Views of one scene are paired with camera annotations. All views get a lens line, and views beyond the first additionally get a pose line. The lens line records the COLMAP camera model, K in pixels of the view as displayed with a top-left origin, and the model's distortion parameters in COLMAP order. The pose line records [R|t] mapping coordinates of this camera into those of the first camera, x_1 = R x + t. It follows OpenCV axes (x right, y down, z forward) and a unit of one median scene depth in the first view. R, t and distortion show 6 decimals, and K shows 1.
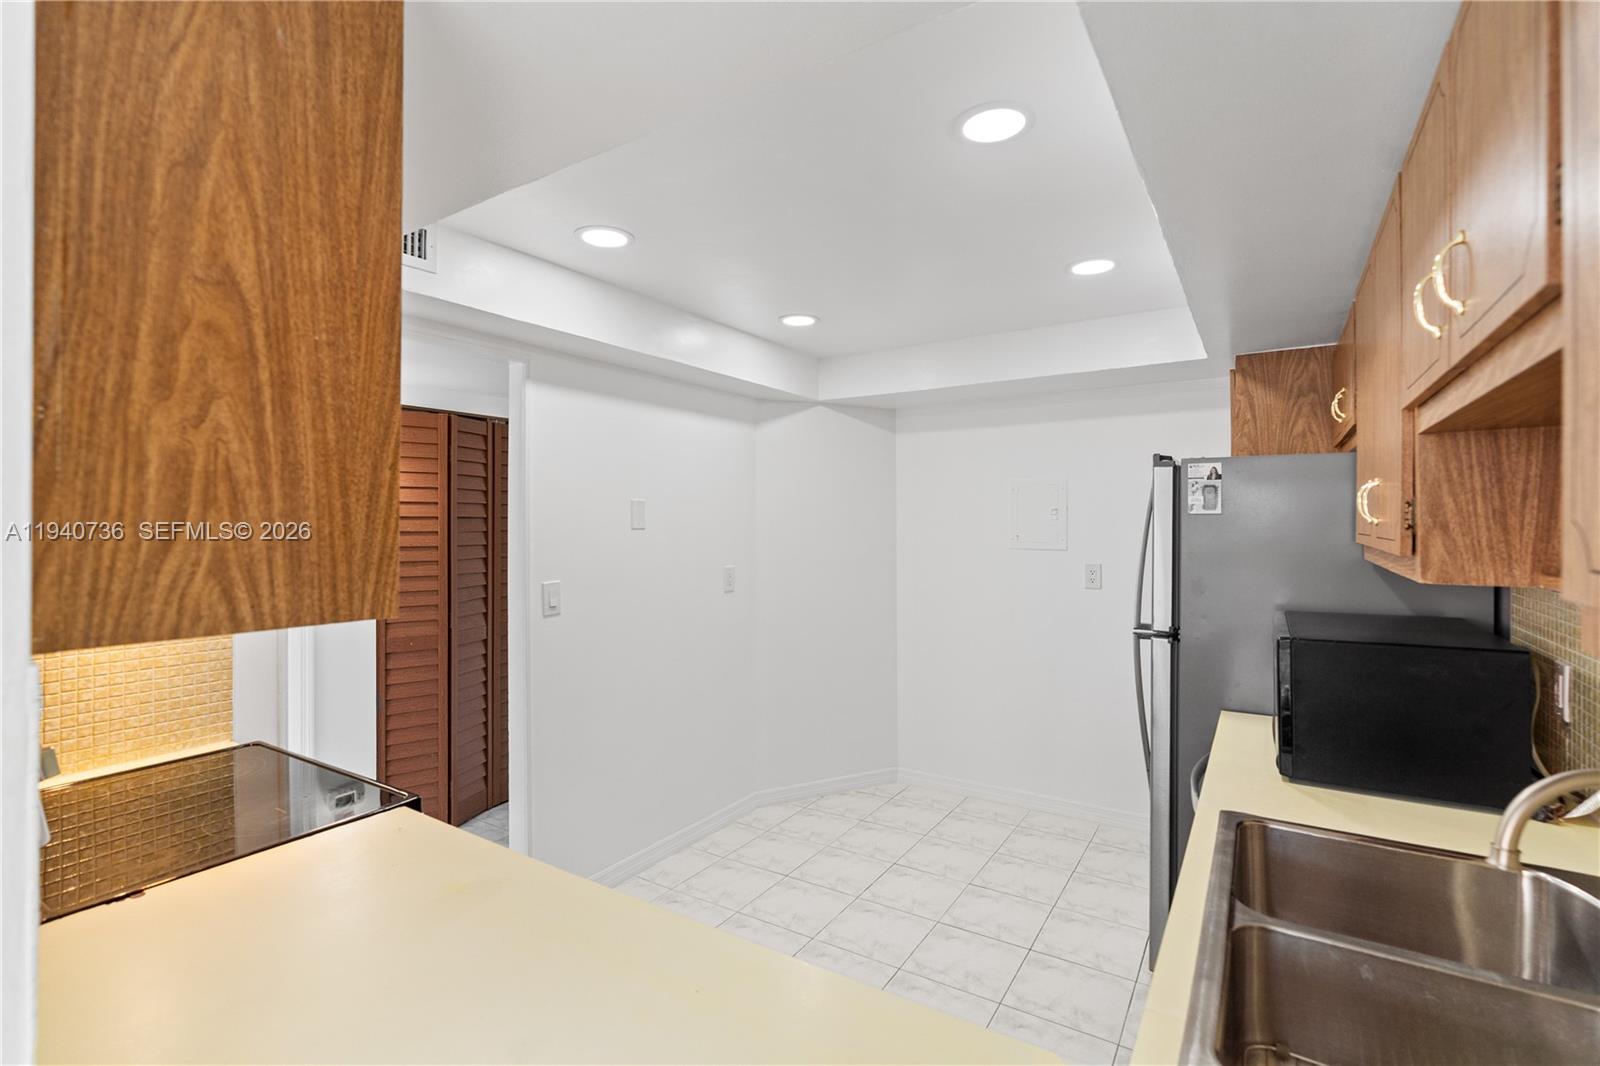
lens RADIAL K [[728.8, 0, 800.7], [0, 728.8, 527.7], [0, 0, 1]] dist [-0.002361, 0.000269]
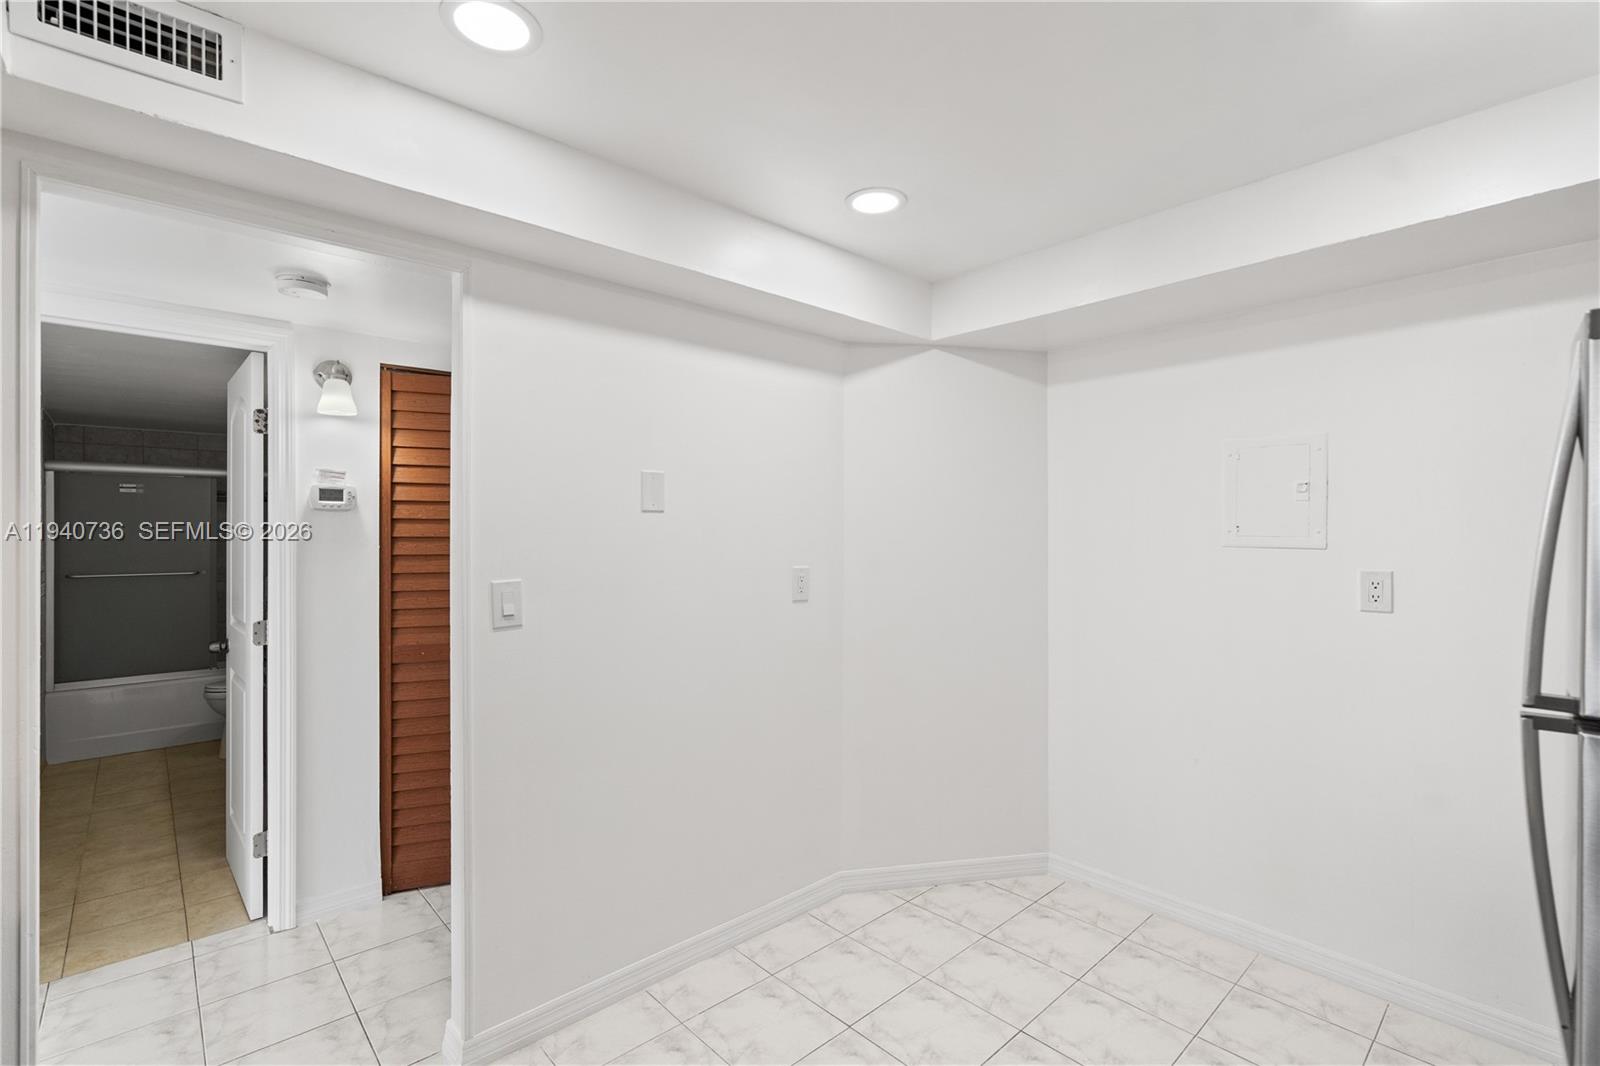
lens RADIAL K [[728.8, 0, 797.9], [0, 728.8, 536.7], [0, 0, 1]] dist [-0.002361, 0.000269]
pose [[0.967045, 0.003304, -0.254583, 0.088399], [-0.003435, 0.999994, -0.000072, 0.022877], [0.254581, 0.000945, 0.967051, 0.287852]]
